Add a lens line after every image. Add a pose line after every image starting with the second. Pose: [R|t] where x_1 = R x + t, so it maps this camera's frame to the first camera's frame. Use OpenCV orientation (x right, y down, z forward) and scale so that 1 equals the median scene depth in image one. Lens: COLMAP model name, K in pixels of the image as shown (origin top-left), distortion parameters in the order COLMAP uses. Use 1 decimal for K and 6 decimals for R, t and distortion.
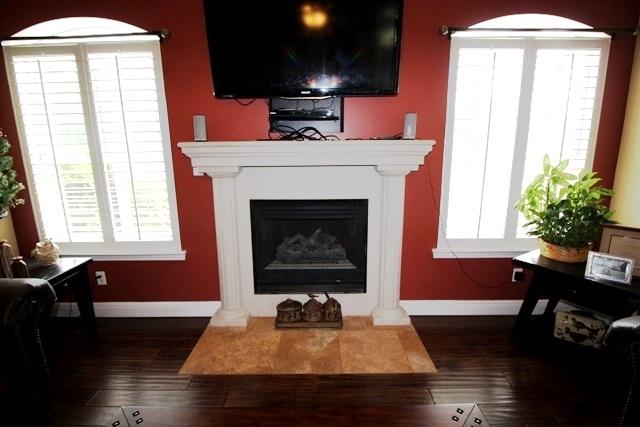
lens RADIAL K [[303.4, 0, 319.6], [0, 303.4, 208.3], [0, 0, 1]] dist [-0.012565, -0.000467]
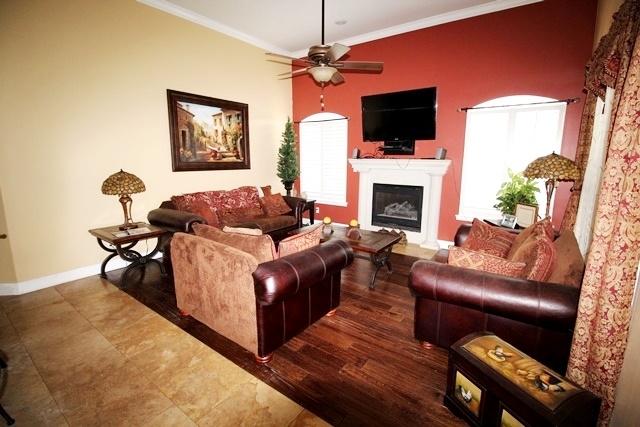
lens RADIAL K [[303.4, 0, 319.7], [0, 303.4, 214.6], [0, 0, 1]] dist [-0.012565, -0.000467]
pose [[0.805936, 0.125080, -0.578638, 0.831287], [-0.130928, 0.990881, 0.031832, 0.193438], [0.577343, 0.050106, 0.814963, -1.149614]]
